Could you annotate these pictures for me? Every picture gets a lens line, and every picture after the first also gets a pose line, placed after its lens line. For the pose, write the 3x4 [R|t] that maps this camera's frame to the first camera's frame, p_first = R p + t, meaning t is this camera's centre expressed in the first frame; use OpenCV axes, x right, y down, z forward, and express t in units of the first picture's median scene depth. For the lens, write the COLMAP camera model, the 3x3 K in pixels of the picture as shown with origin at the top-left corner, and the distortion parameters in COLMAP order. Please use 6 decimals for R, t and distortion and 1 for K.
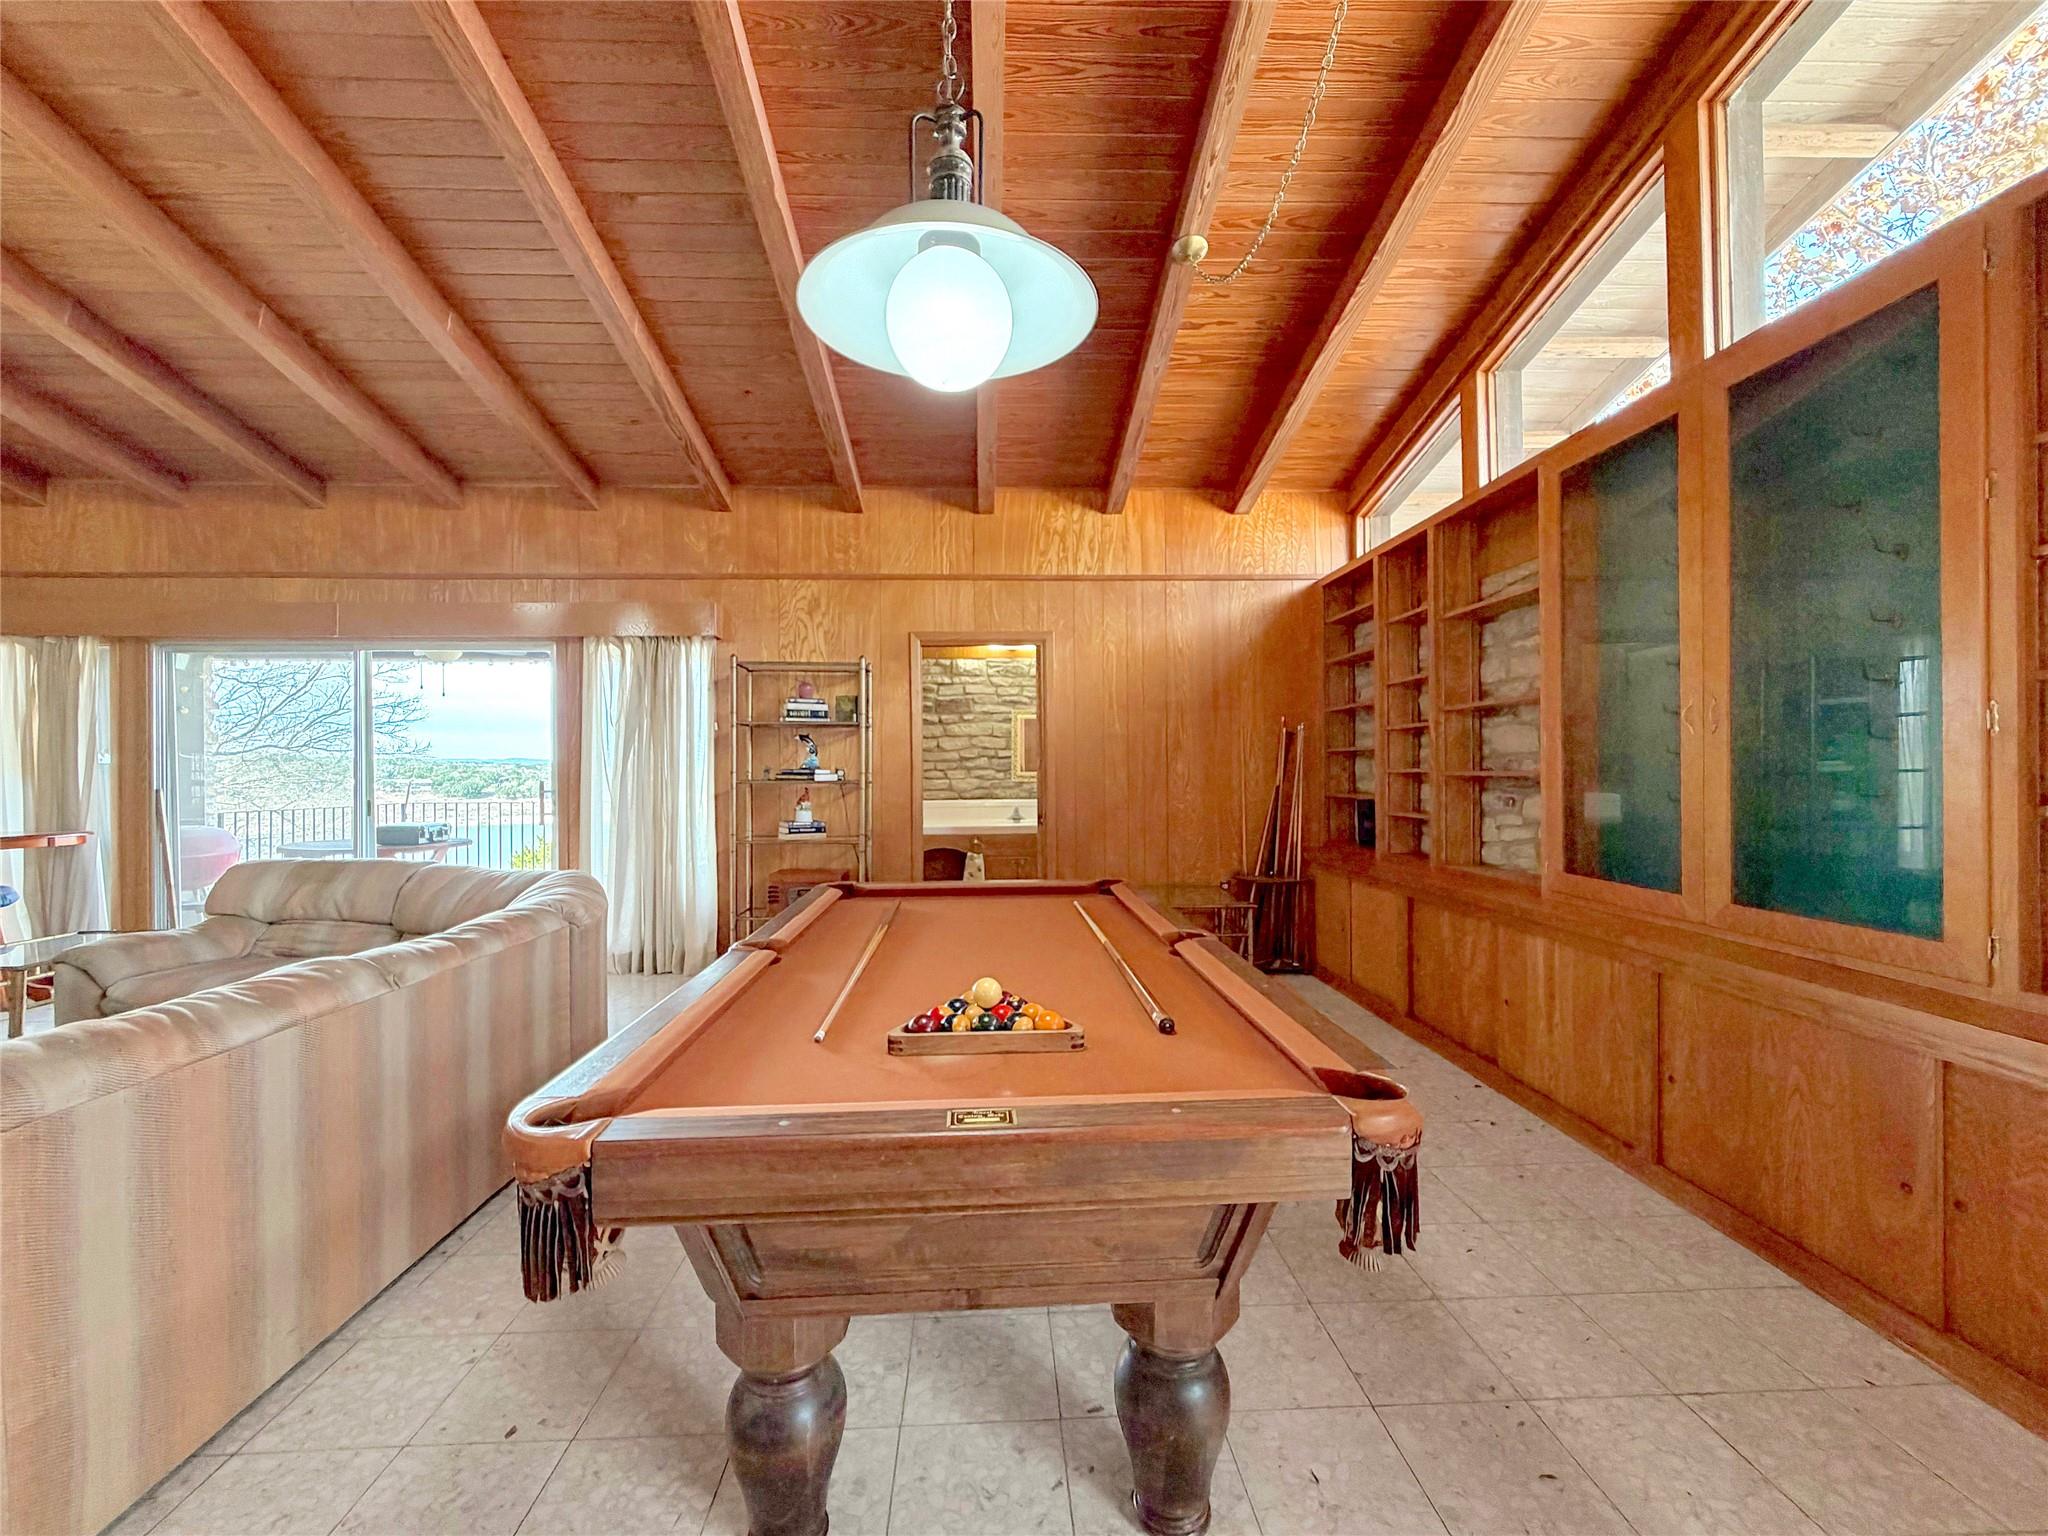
lens RADIAL K [[817.0, 0, 1024.0], [0, 817.0, 768.0], [0, 0, 1]] dist [0.000894, 0.000034]
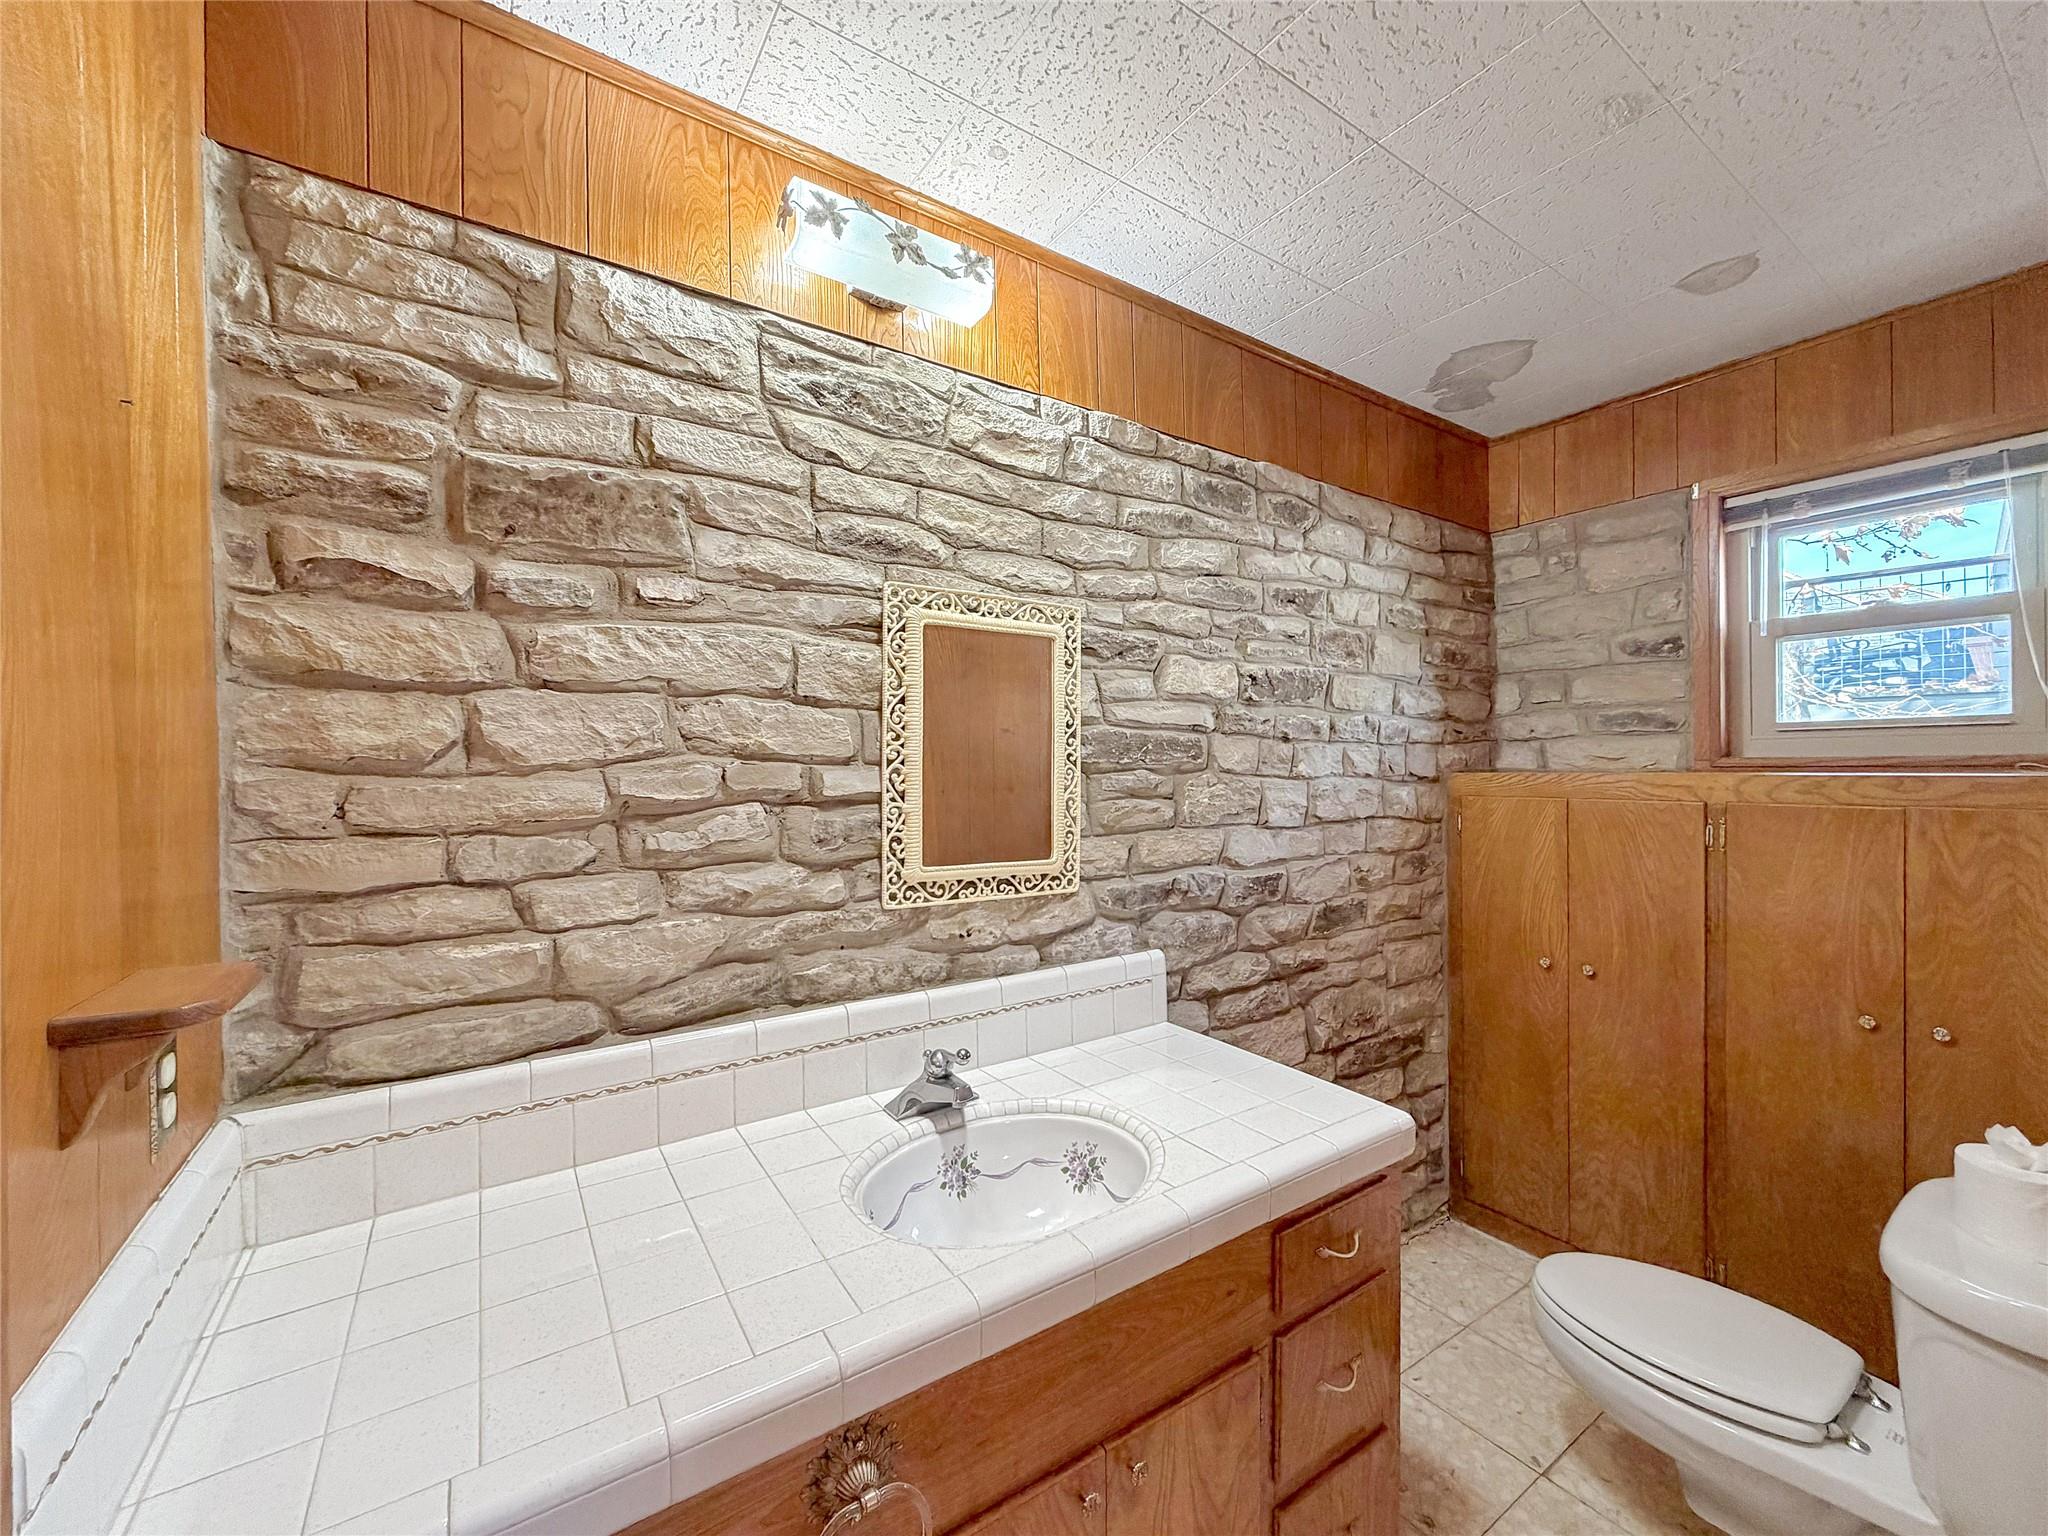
lens RADIAL K [[817.0, 0, 1024.0], [0, 817.0, 768.0], [0, 0, 1]] dist [0.000894, 0.000034]
pose [[0.855784, 0.003519, 0.517321, -0.094284], [-0.004665, 0.999989, 0.000914, -0.021778], [-0.517312, -0.003196, 0.855791, 0.796887]]
